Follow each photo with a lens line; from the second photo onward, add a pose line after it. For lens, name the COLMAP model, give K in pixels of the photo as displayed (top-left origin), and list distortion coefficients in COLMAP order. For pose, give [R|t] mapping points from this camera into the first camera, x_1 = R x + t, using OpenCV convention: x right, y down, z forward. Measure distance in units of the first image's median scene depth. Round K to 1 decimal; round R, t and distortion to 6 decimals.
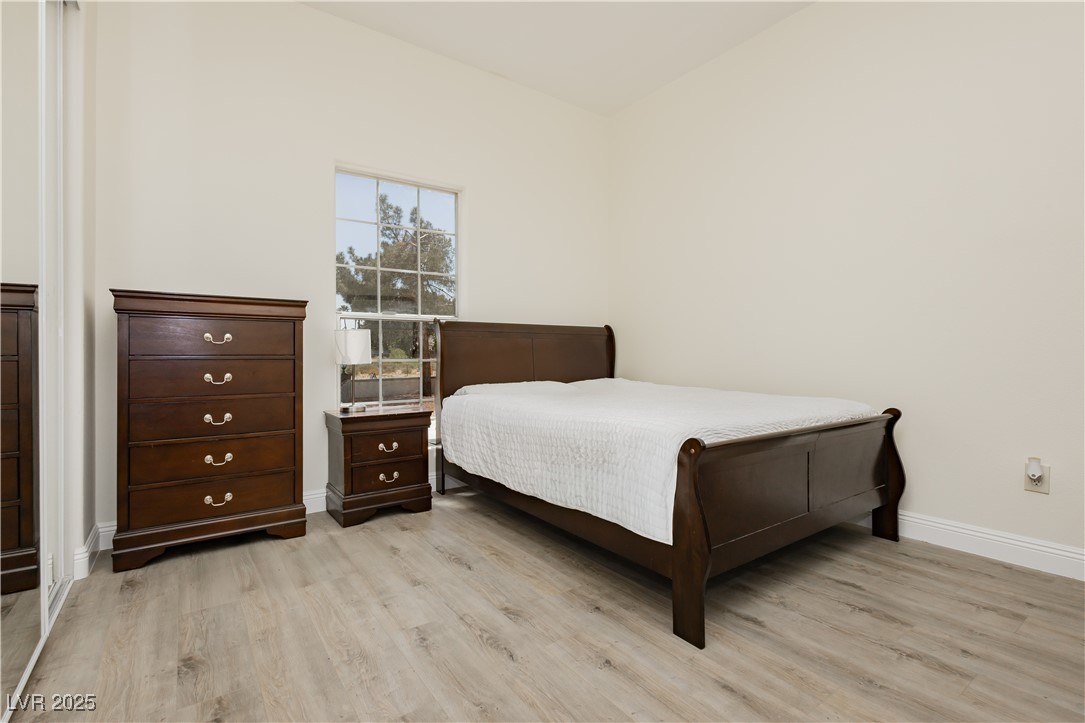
lens RADIAL K [[511.0, 0, 533.2], [0, 511.0, 357.0], [0, 0, 1]] dist [0.001805, 0.000206]
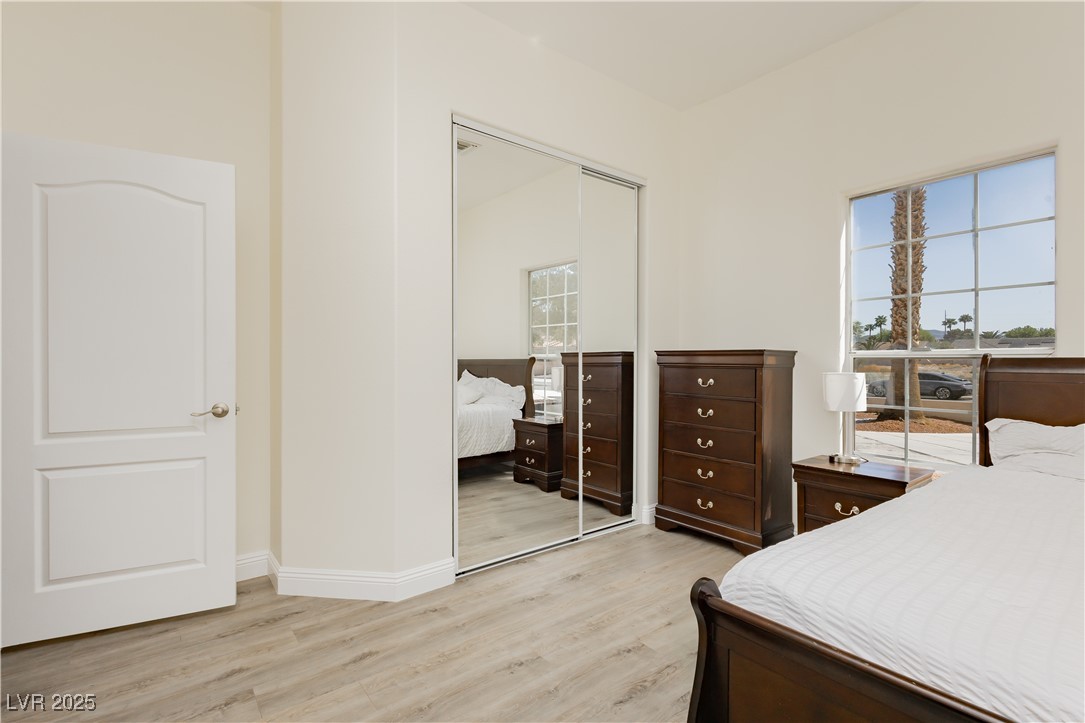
lens RADIAL K [[511.0, 0, 533.2], [0, 511.0, 357.0], [0, 0, 1]] dist [0.001805, 0.000206]
pose [[0.023489, 0.001983, -0.999722, 0.816422], [-0.001427, 0.999997, 0.001950, -0.122183], [0.999723, 0.001381, 0.023492, 0.611905]]
